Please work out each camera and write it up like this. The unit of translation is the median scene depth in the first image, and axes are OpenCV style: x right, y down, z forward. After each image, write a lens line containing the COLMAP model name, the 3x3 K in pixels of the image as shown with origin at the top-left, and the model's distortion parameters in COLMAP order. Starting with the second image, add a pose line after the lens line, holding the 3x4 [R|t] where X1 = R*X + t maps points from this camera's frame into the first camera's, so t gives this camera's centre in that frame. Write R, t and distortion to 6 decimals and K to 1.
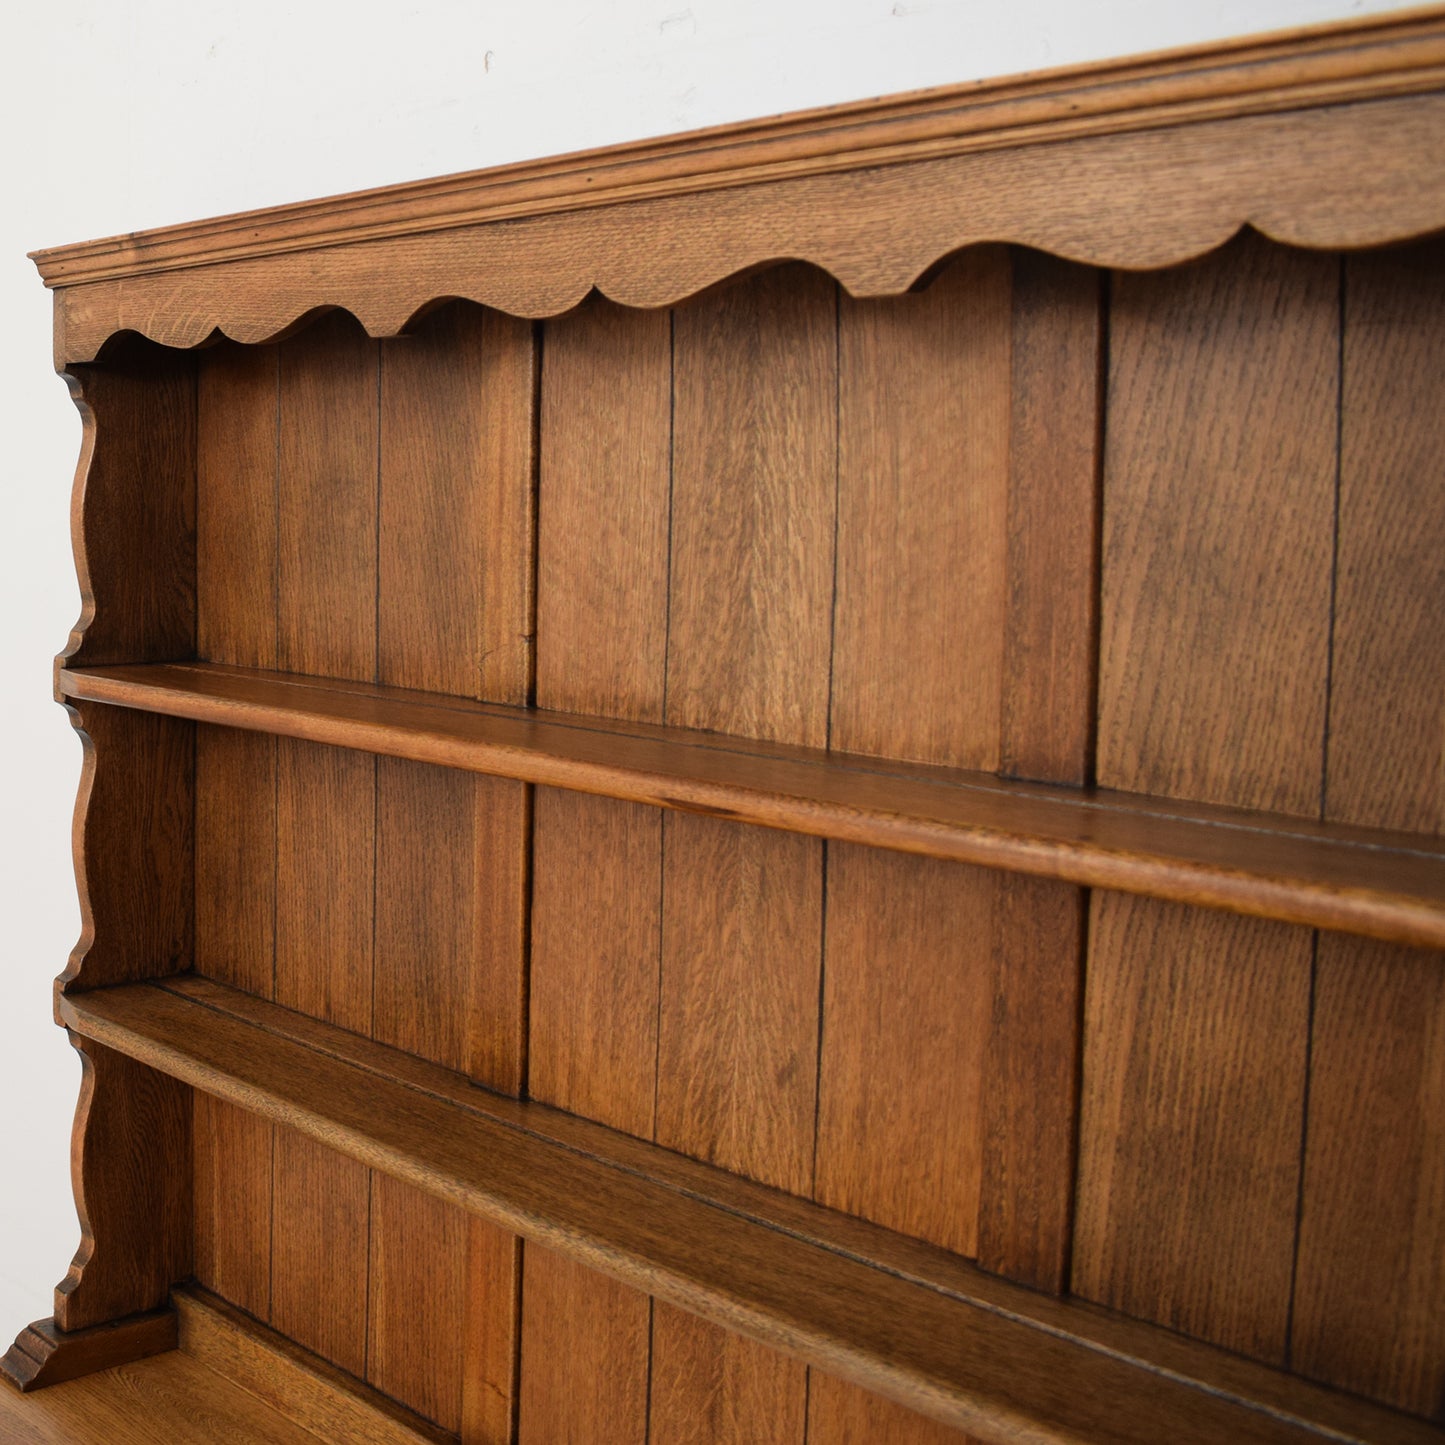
lens RADIAL K [[1960.9, 0, 219.1], [0, 1960.9, 603.5], [0, 0, 1]] dist [-0.100183, 0.016985]
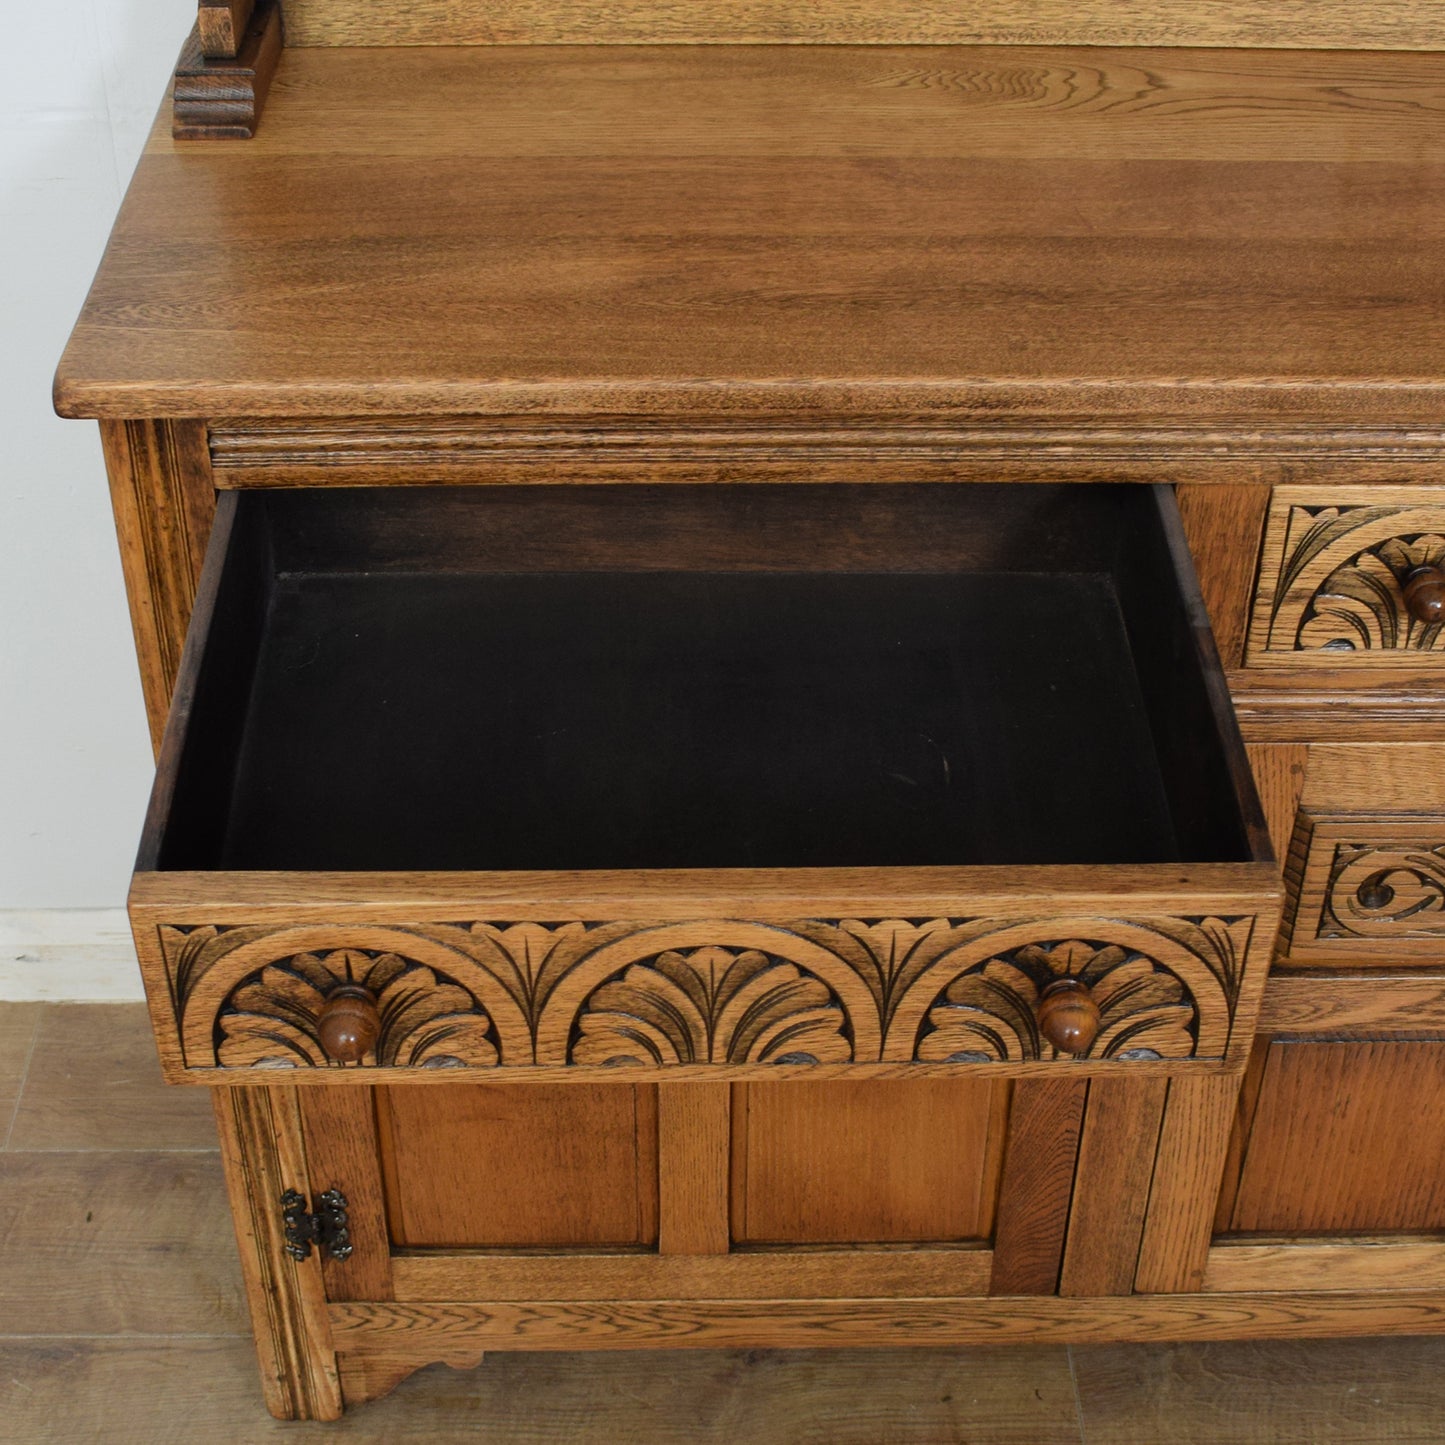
lens RADIAL K [[2476.9, 0, 722.9], [0, 2476.9, 830.3], [0, 0, 1]] dist [-0.108644, 0.048245]
pose [[0.554626, -0.524261, 0.646174, -1.039226], [0.047839, 0.795364, 0.604241, 0.061987], [-0.830724, -0.304215, 0.466210, 0.402858]]
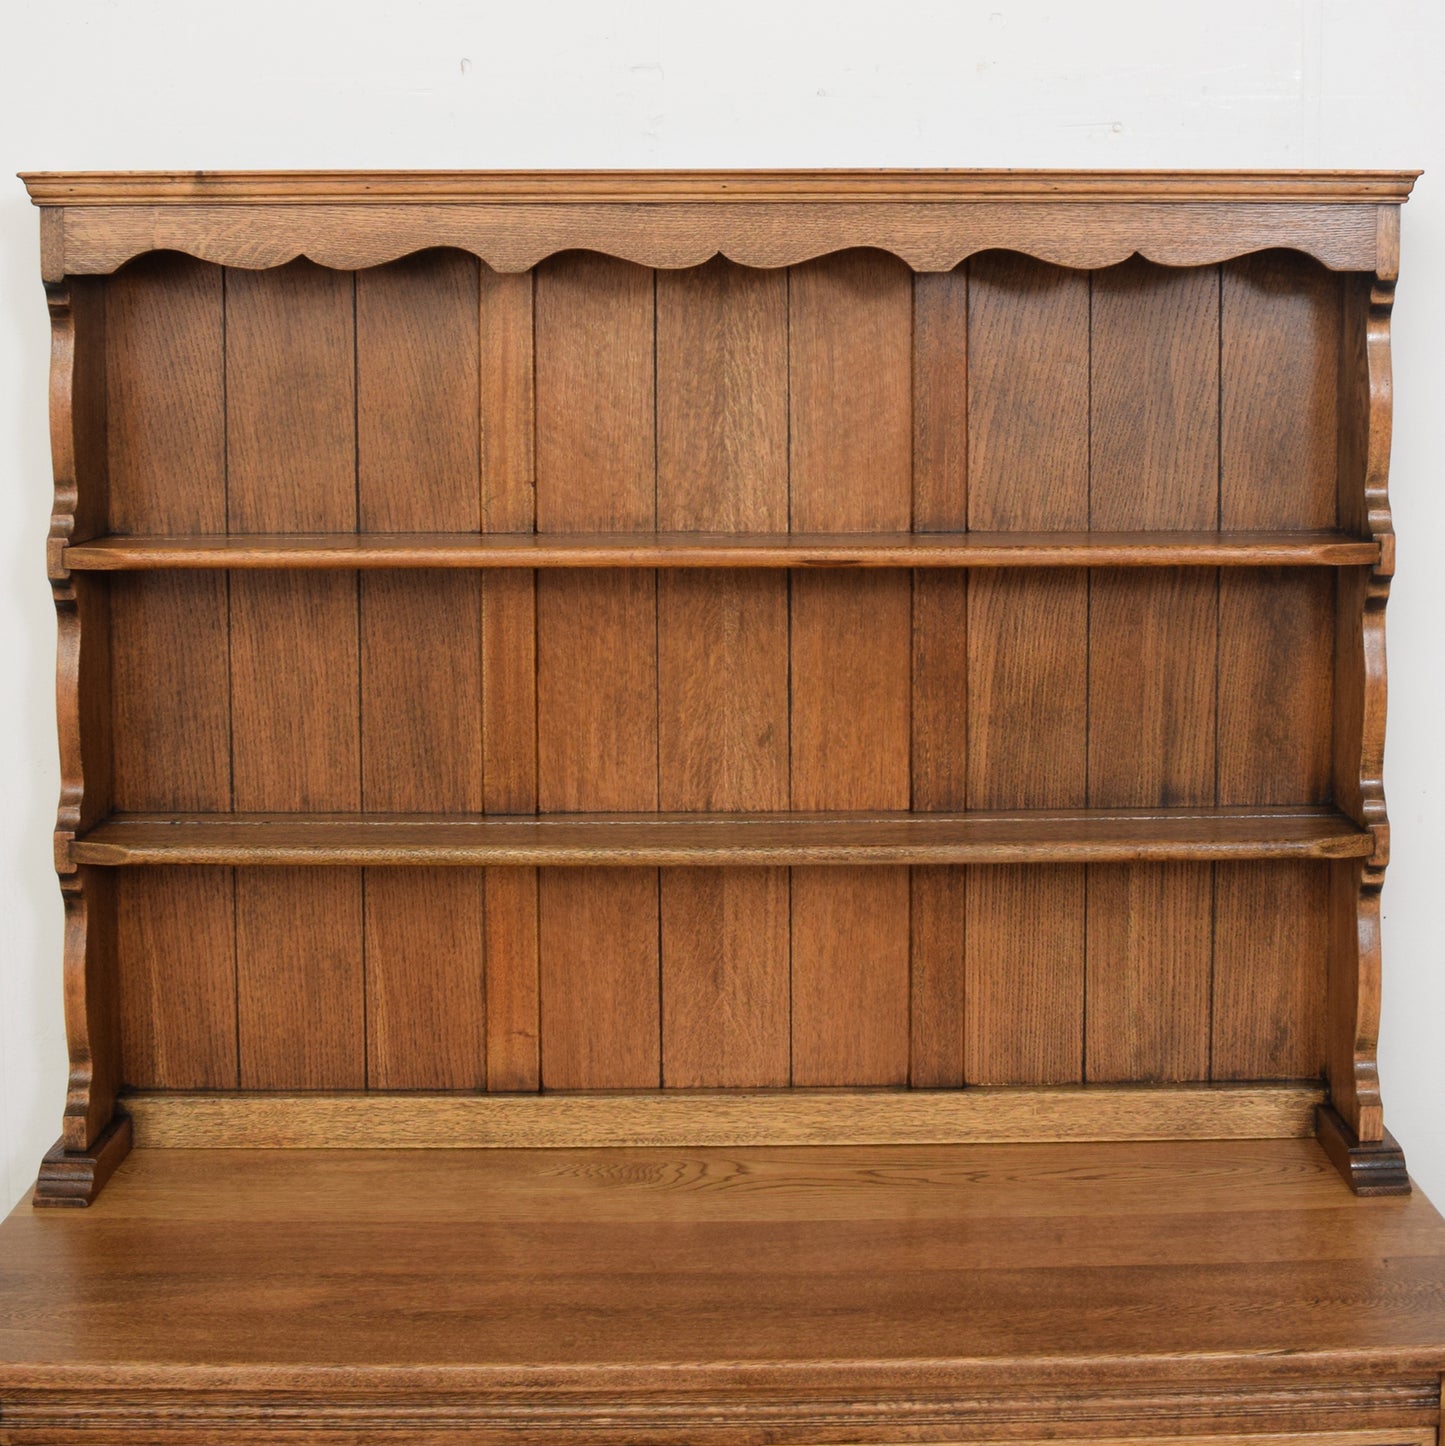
lens RADIAL K [[2280.3, 0, 787.4], [0, 2280.3, 464.0], [0, 0, 1]] dist [-0.102130, 0.023797]
pose [[0.551167, -0.051348, 0.832813, -1.233024], [0.059175, 0.997997, 0.022370, -0.024867], [-0.832294, 0.036952, 0.553102, -0.071260]]
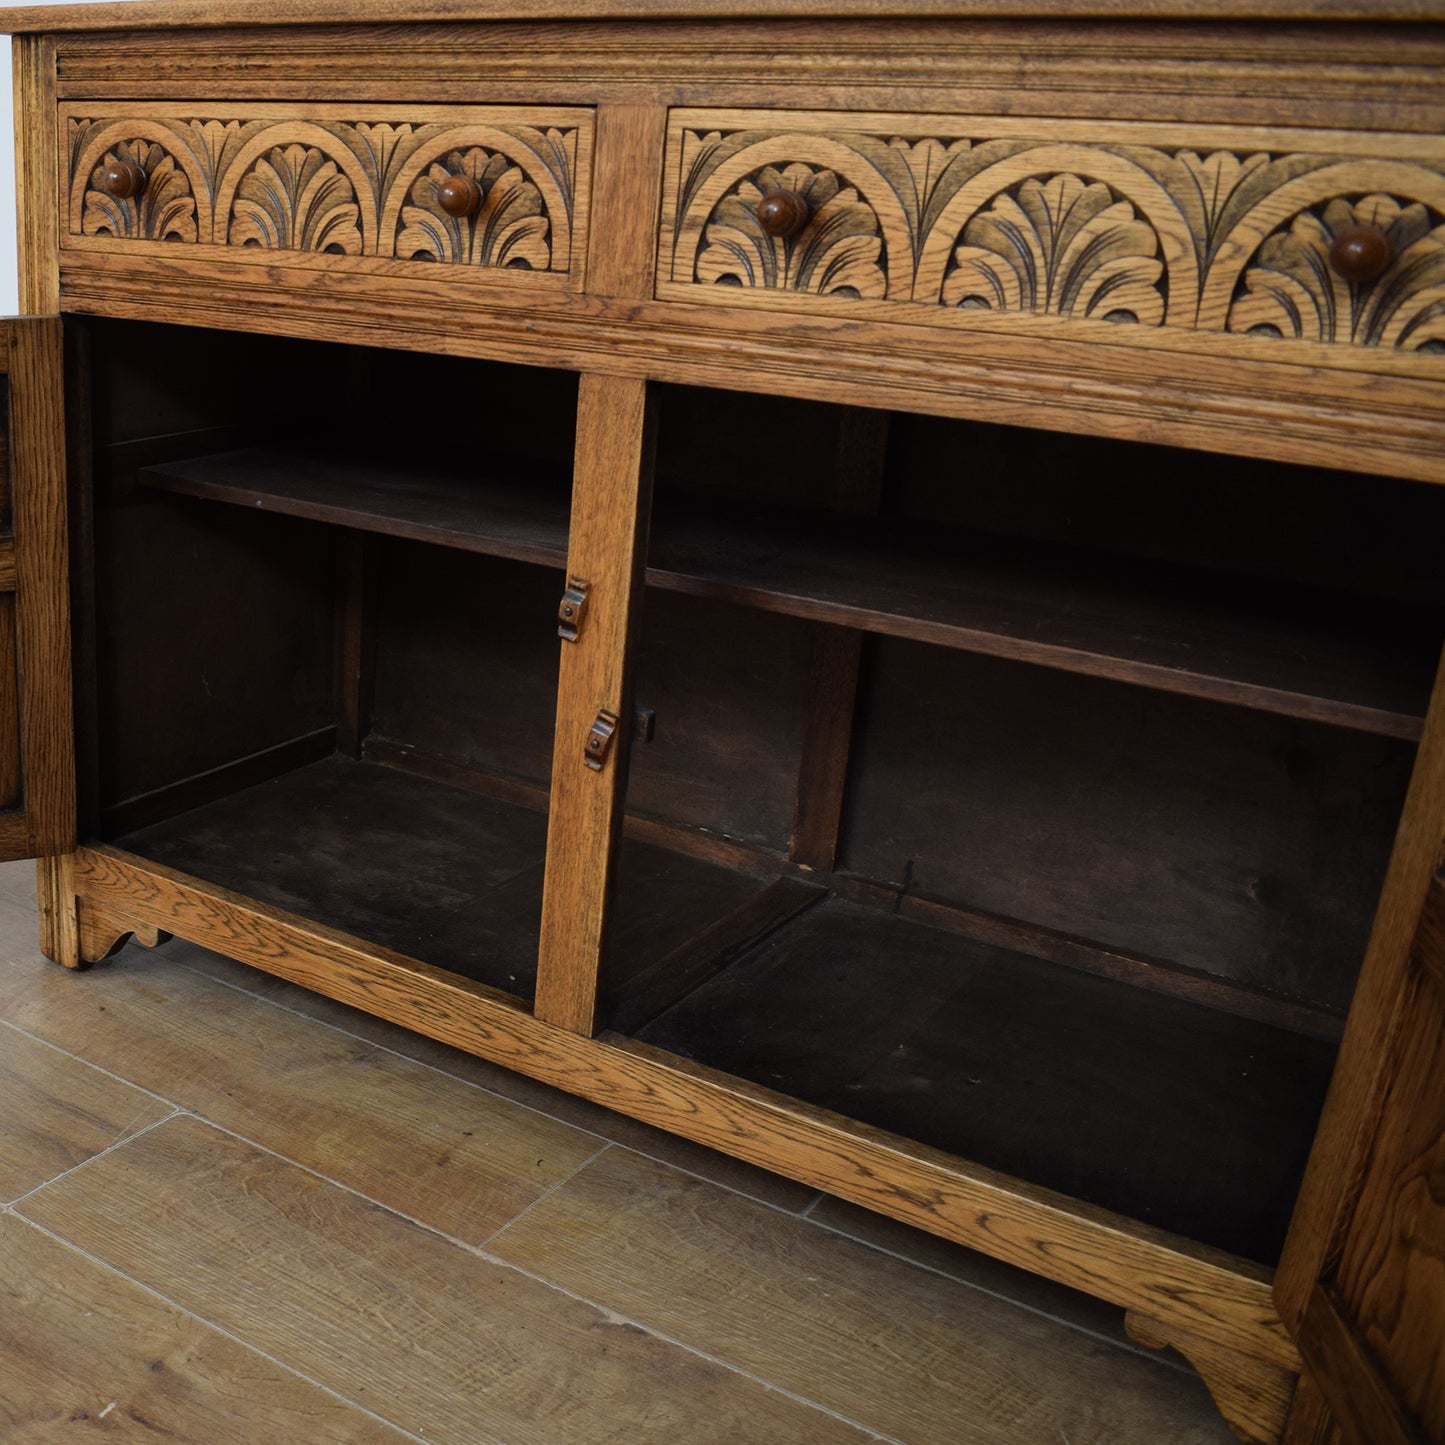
lens RADIAL K [[1769.0, 0, 342.6], [0, 1769.0, 752.2], [0, 0, 1]] dist [-0.098748, 0.016371]
pose [[0.961668, -0.071677, 0.264683, -0.510928], [-0.002943, 0.962481, 0.271333, 0.734765], [-0.274200, -0.261711, 0.925376, -0.164803]]
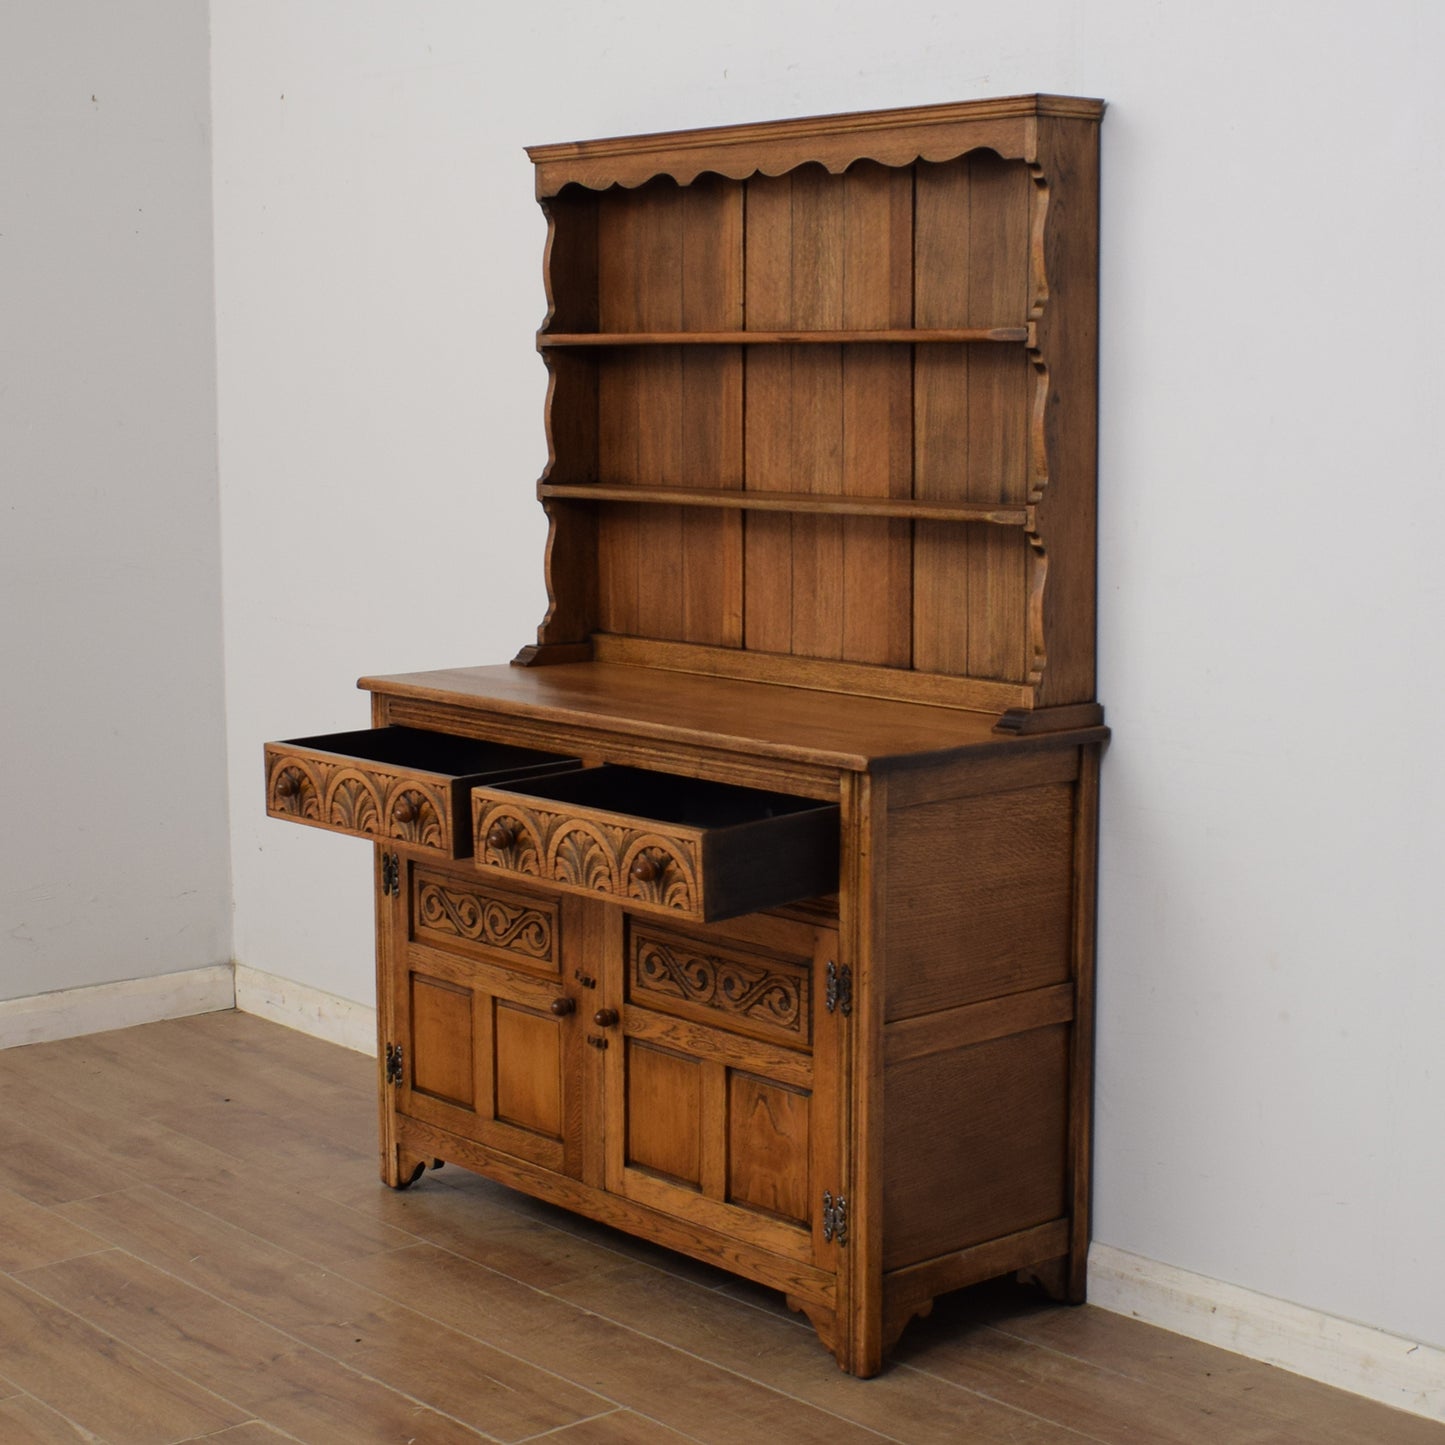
lens RADIAL K [[2647.5, 0, 764.5], [0, 2647.5, 664.5], [0, 0, 1]] dist [-0.095179, -0.008927]
pose [[0.992924, -0.015873, 0.117685, -0.249824], [0.010570, 0.998906, 0.045549, 0.364758], [-0.118279, -0.043983, 0.992006, -2.700750]]
